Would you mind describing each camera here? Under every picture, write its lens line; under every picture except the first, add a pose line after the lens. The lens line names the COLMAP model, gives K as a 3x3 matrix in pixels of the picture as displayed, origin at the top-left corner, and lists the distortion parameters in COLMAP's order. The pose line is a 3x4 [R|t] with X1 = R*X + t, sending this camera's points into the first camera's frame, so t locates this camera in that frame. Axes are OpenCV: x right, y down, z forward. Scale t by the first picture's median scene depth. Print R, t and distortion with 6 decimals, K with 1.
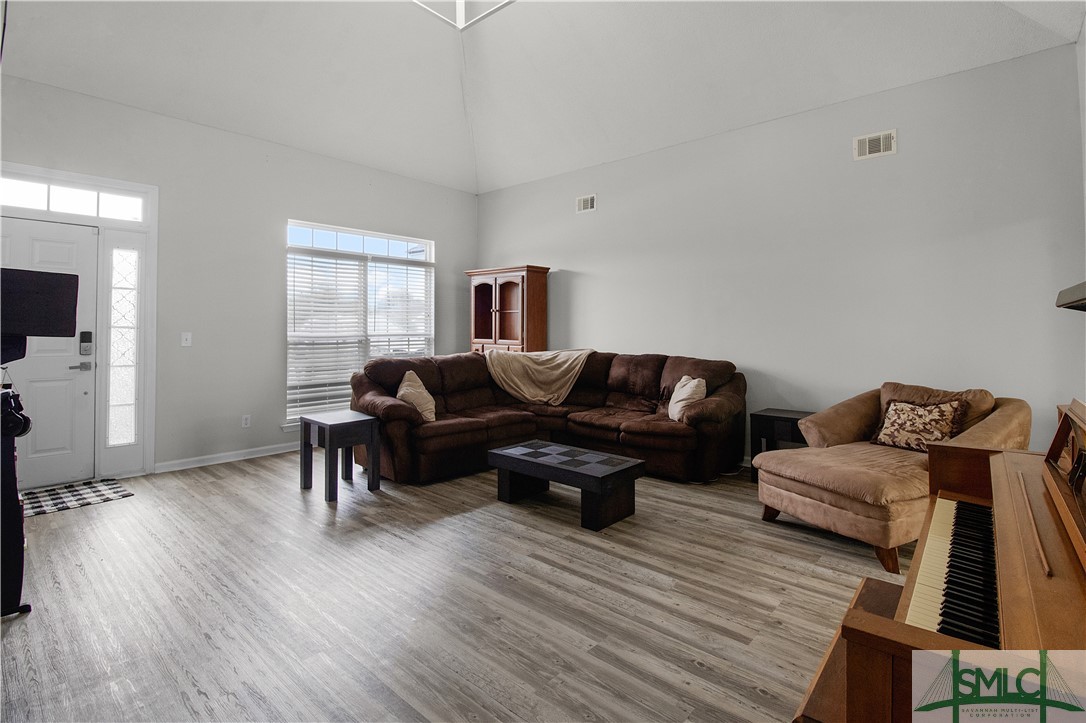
lens RADIAL K [[517.9, 0, 558.5], [0, 517.9, 337.0], [0, 0, 1]] dist [-0.016293, -0.003894]
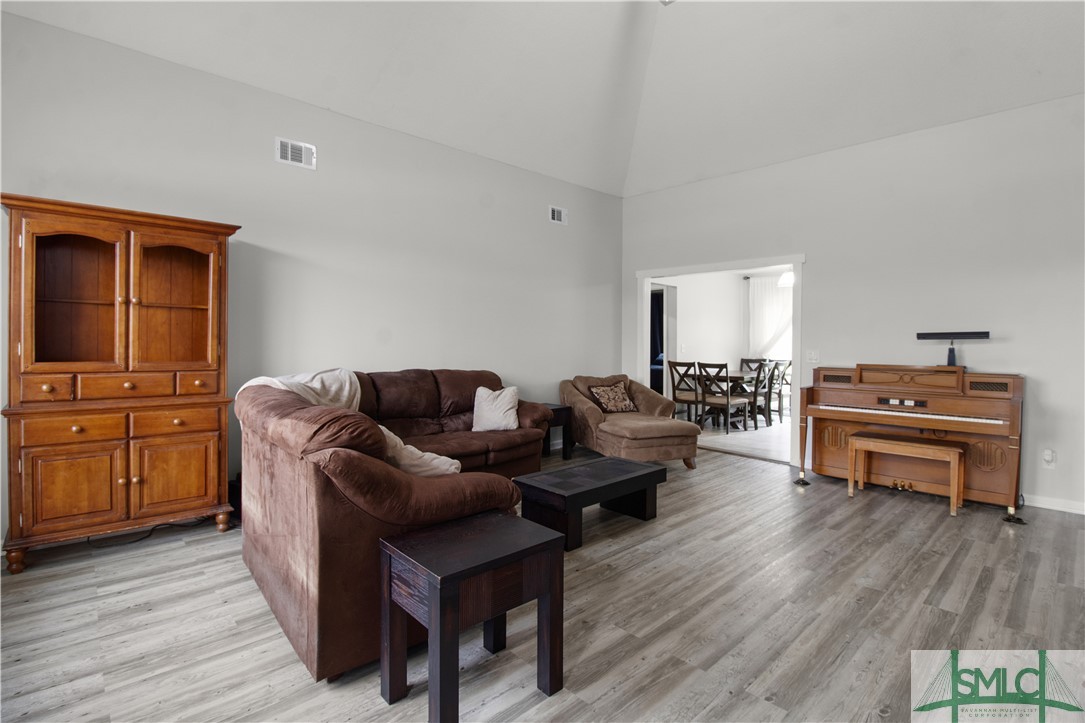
lens RADIAL K [[517.4, 0, 539.4], [0, 517.4, 352.1], [0, 0, 1]] dist [-0.016293, -0.003894]
pose [[0.097963, -0.032126, 0.994671, -1.060286], [-0.012478, 0.999361, 0.033506, -0.036363], [-0.995112, -0.015693, 0.097499, 1.095326]]
